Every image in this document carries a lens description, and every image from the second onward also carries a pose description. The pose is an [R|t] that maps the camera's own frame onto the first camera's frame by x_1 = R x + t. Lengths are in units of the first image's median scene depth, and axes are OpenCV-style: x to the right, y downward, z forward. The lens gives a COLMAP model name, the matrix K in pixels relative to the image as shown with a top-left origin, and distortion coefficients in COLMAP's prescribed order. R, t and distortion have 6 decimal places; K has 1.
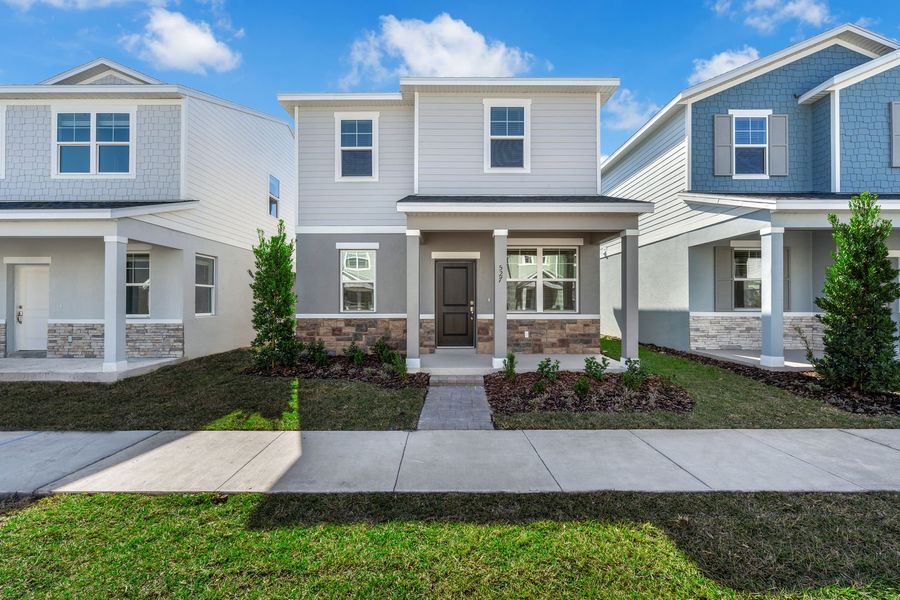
lens RADIAL K [[442.1, 0, 450.0], [0, 442.1, 300.0], [0, 0, 1]] dist [0.001236, 0.000733]
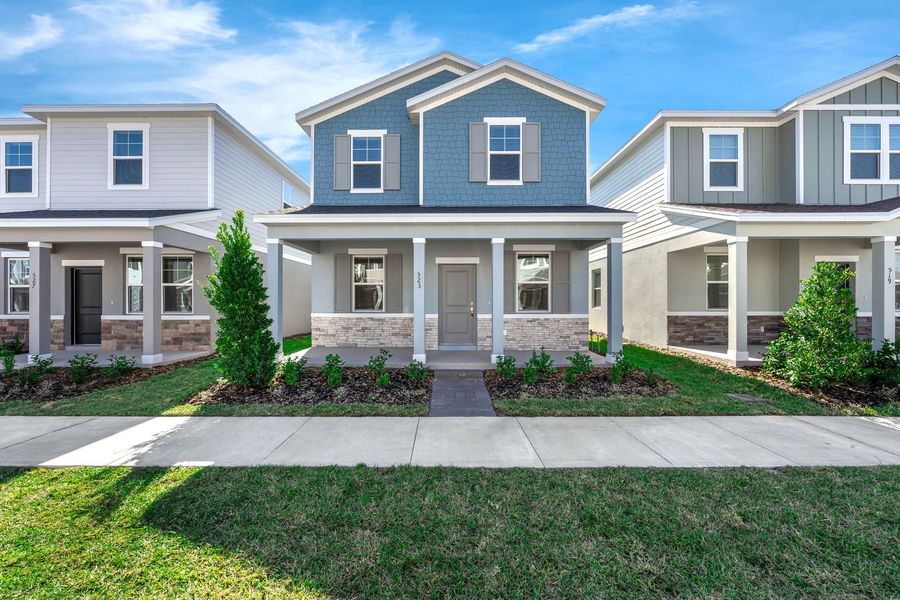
lens RADIAL K [[398.4, 0, 443.2], [0, 398.4, 304.2], [0, 0, 1]] dist [-0.010085, -0.000161]
pose [[0.999858, -0.000336, -0.016821, 0.898171], [0.000487, 0.999960, 0.008984, -0.004614], [0.016817, -0.008991, 0.999818, 0.008005]]
